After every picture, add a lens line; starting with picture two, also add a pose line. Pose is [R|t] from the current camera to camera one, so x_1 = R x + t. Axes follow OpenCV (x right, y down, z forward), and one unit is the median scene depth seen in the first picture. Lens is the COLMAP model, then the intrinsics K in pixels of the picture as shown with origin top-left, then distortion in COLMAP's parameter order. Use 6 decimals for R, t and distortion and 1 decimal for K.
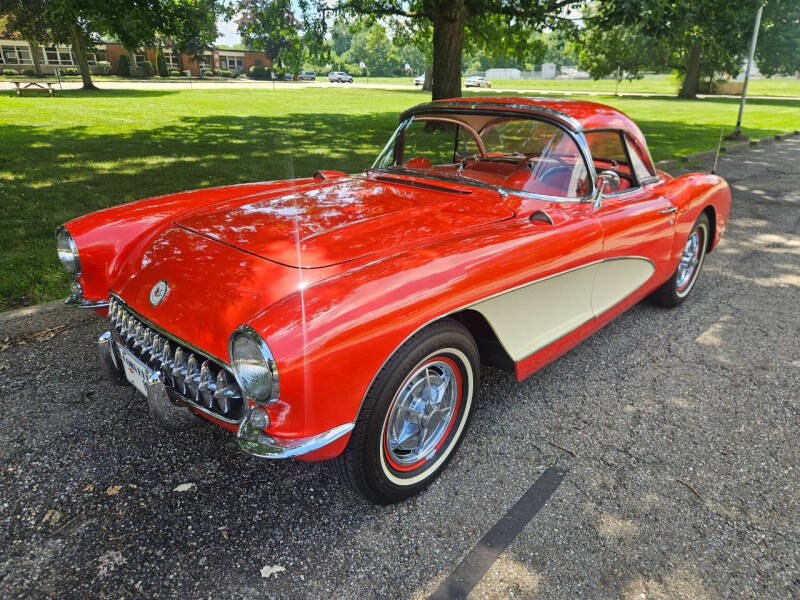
lens RADIAL K [[535.2, 0, 401.8], [0, 535.2, 296.8], [0, 0, 1]] dist [0.053314, -0.036365]
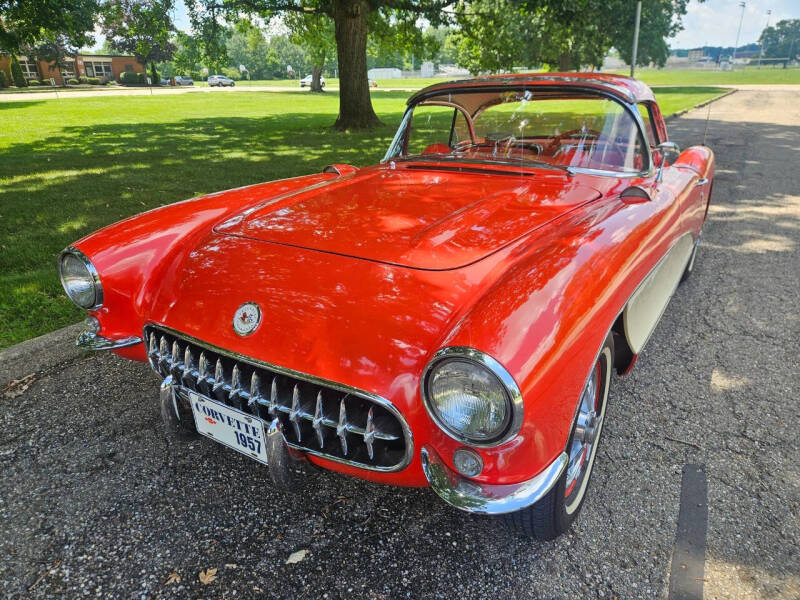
lens RADIAL K [[535.2, 0, 390.7], [0, 535.2, 298.0], [0, 0, 1]] dist [0.053314, -0.036365]
pose [[0.982472, -0.098494, 0.158266, -0.047432], [0.098478, 0.995107, 0.007958, -0.003008], [-0.158275, 0.007767, 0.987364, 0.024600]]
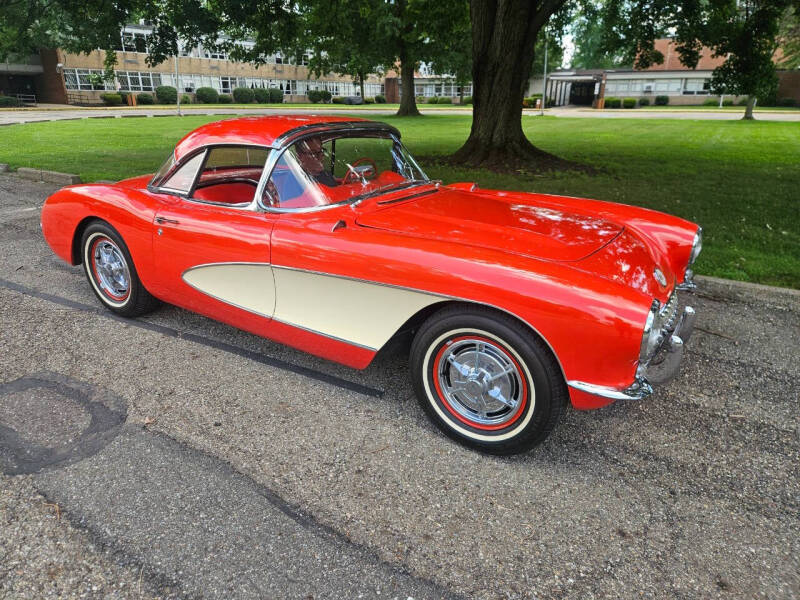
lens RADIAL K [[538.9, 0, 391.2], [0, 538.9, 299.7], [0, 0, 1]] dist [0.068548, -0.056661]
pose [[0.202975, 0.331293, -0.921437, 0.205475], [-0.377270, 0.894833, 0.238622, -0.030294], [0.903586, 0.299196, 0.306615, 0.078438]]
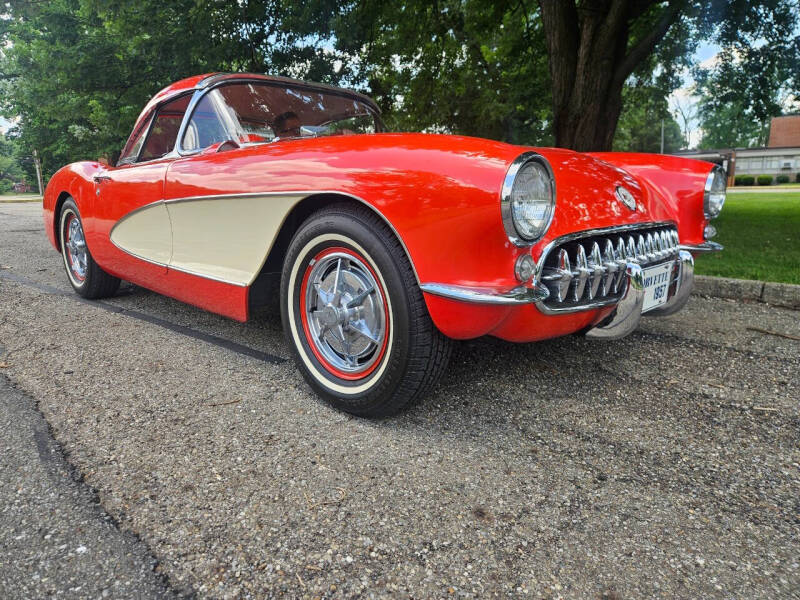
lens RADIAL K [[538.9, 0, 391.1], [0, 538.9, 295.0], [0, 0, 1]] dist [0.068548, -0.056661]
pose [[-0.004907, 0.178286, -0.983966, 0.188975], [-0.367806, 0.914680, 0.167566, -0.008448], [0.929890, 0.362731, 0.061087, 0.156159]]
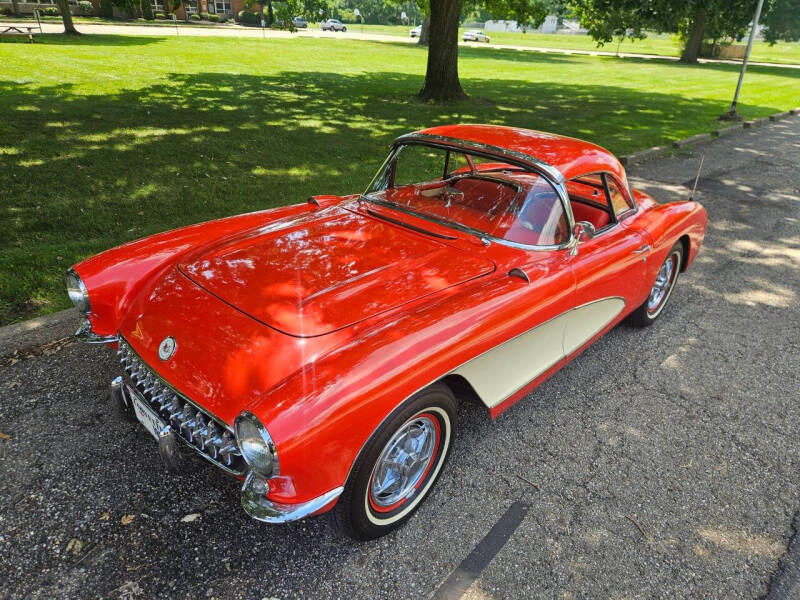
lens RADIAL K [[535.2, 0, 399.4], [0, 535.2, 300.1], [0, 0, 1]] dist [0.053314, -0.036365]
pose [[0.999519, 0.026149, 0.016681, 0.000219], [-0.027461, 0.996092, 0.083949, -0.027455], [-0.014420, -0.084367, 0.996330, -0.012028]]
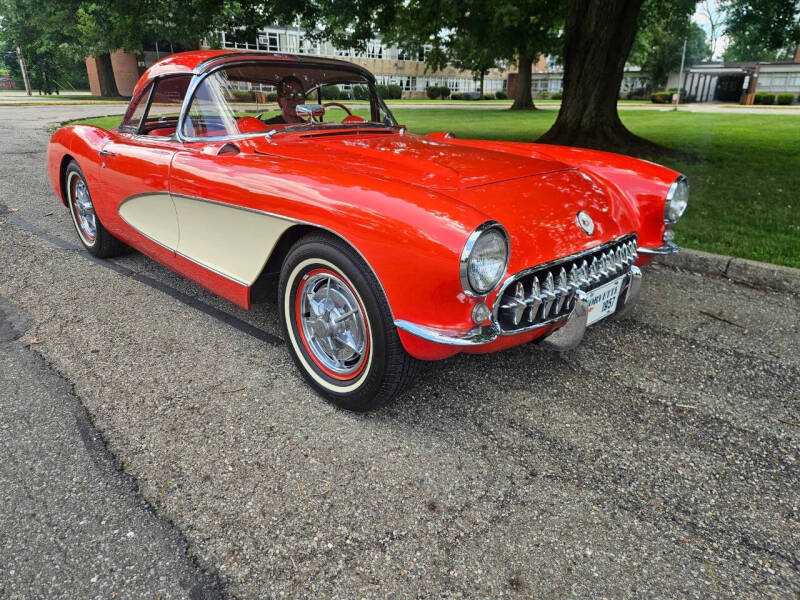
lens RADIAL K [[538.9, 0, 393.8], [0, 538.9, 304.2], [0, 0, 1]] dist [0.068548, -0.056661]
pose [[-0.008249, 0.346893, -0.937868, 0.200489], [-0.389611, 0.862667, 0.322505, -0.035374], [0.920942, 0.368064, 0.128037, 0.150229]]
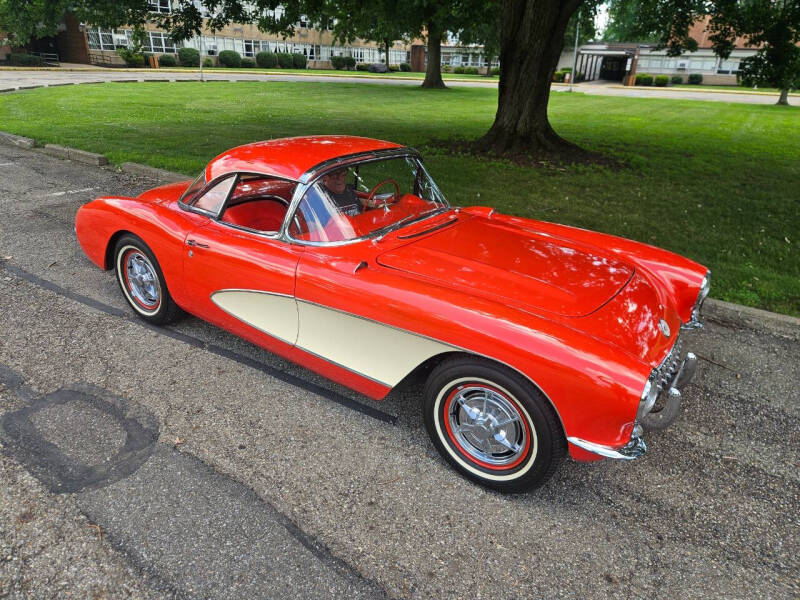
lens RADIAL K [[538.9, 0, 398.0], [0, 538.9, 300.6], [0, 0, 1]] dist [0.068548, -0.056661]
pose [[0.172282, 0.389520, -0.904761, 0.206611], [-0.406985, 0.864581, 0.294725, -0.052756], [0.897041, 0.317448, 0.307480, 0.068219]]
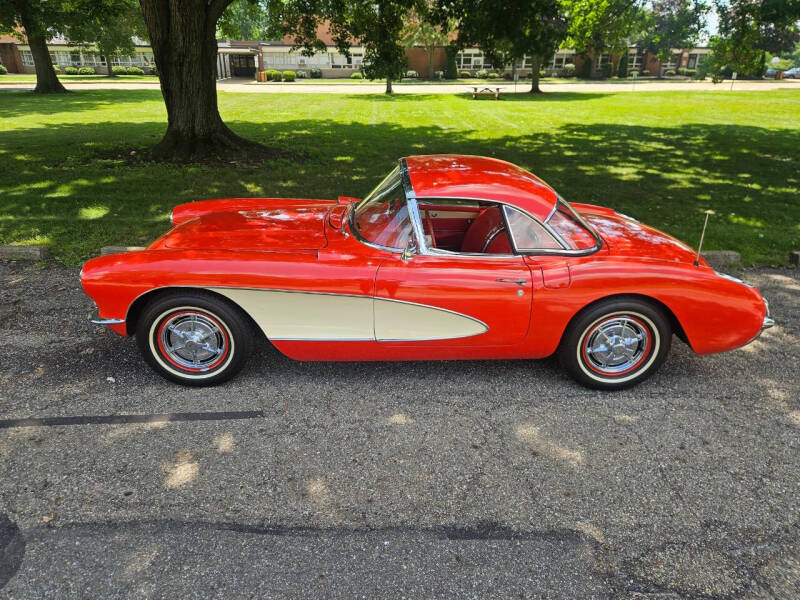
lens RADIAL K [[538.9, 0, 398.7], [0, 538.9, 302.9], [0, 0, 1]] dist [0.068548, -0.056661]
pose [[0.708627, 0.271553, -0.651234, 0.209809], [-0.264492, 0.957906, 0.111628, -0.035336], [0.654134, 0.093144, 0.750622, 0.012074]]
